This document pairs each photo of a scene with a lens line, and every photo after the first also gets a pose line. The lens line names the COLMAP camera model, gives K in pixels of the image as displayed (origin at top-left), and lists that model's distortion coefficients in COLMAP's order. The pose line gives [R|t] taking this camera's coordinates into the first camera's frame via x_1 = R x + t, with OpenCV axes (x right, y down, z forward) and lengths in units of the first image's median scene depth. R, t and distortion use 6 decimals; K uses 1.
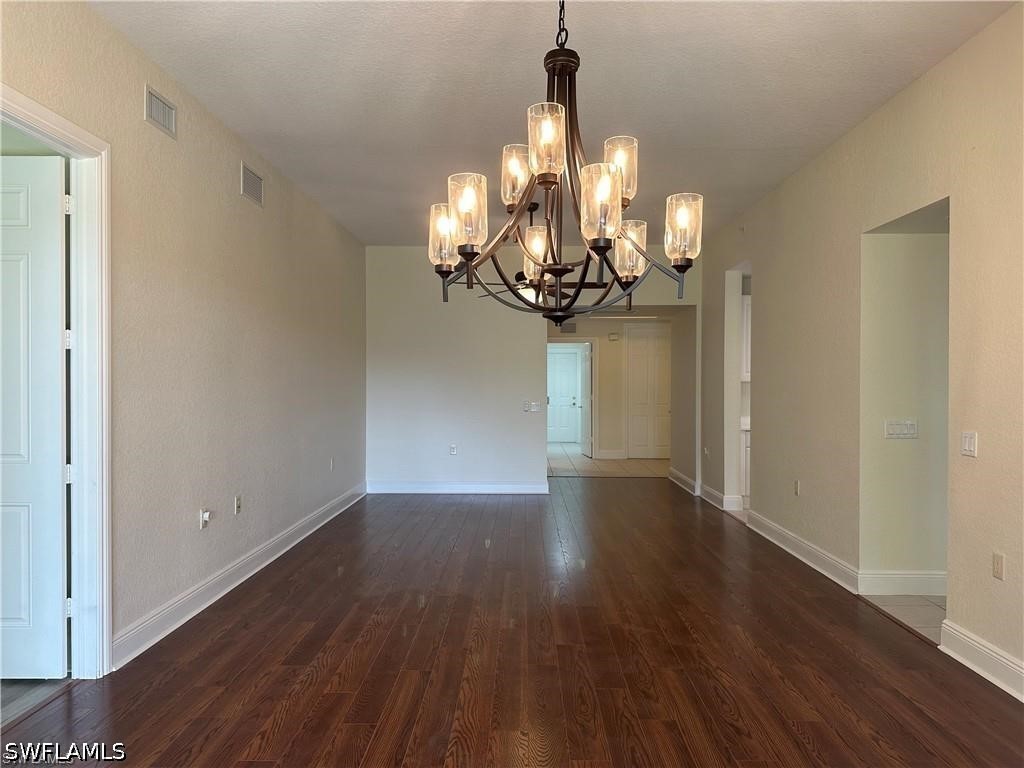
lens RADIAL K [[711.5, 0, 507.7], [0, 711.5, 388.5], [0, 0, 1]] dist [0.119581, -0.195167]
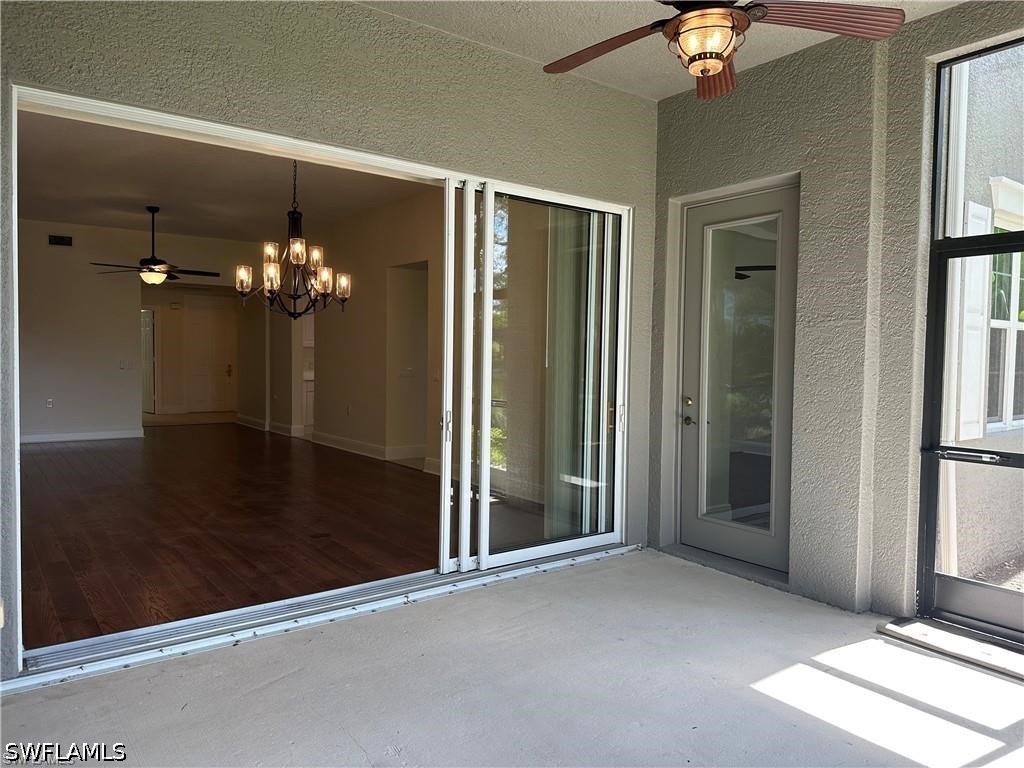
lens RADIAL K [[715.3, 0, 512.0], [0, 715.3, 384.0], [0, 0, 1]] dist [0.106048, -0.154973]
pose [[0.783456, -0.015731, 0.621248, -0.264232], [-0.008092, 0.999337, 0.035508, 0.010953], [-0.621394, -0.032846, 0.782809, -0.420349]]
